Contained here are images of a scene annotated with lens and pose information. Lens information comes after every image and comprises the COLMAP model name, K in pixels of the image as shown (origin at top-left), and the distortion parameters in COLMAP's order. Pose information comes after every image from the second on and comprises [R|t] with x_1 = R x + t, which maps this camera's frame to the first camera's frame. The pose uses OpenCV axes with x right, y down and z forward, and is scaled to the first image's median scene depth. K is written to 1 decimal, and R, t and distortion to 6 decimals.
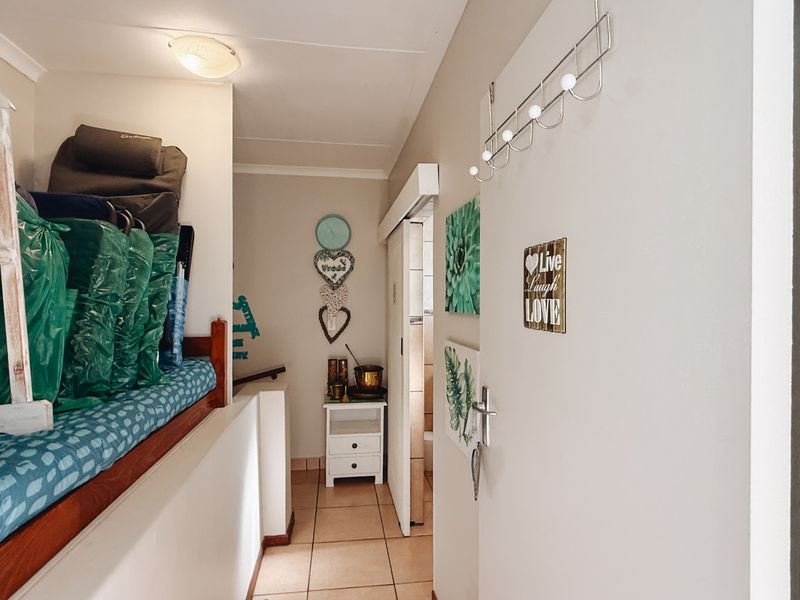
lens RADIAL K [[432.5, 0, 399.8], [0, 432.5, 300.4], [0, 0, 1]] dist [0.000474, -0.001600]
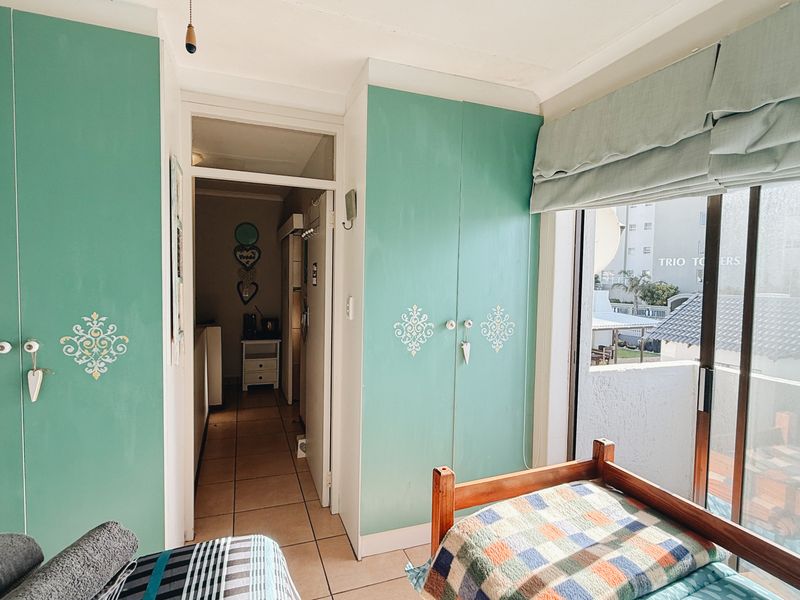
lens RADIAL K [[432.5, 0, 400.0], [0, 432.5, 299.9], [0, 0, 1]] dist [0.000474, -0.001600]
pose [[0.977580, 0.006679, 0.210460, 0.065583], [-0.015925, 0.998979, 0.042268, 0.005933], [-0.209963, -0.044672, 0.976688, -0.717121]]
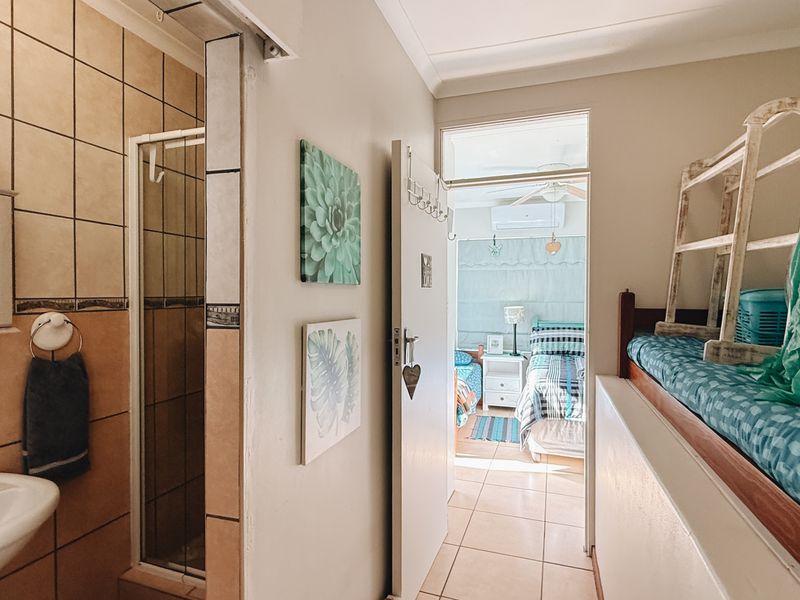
lens RADIAL K [[432.5, 0, 401.5], [0, 432.5, 297.9], [0, 0, 1]] dist [0.000474, -0.001600]
pose [[-0.890524, -0.010714, 0.454809, -0.146980], [-0.003605, 0.999857, 0.016494, 0.017316], [-0.454921, 0.013048, -0.890436, 0.686884]]
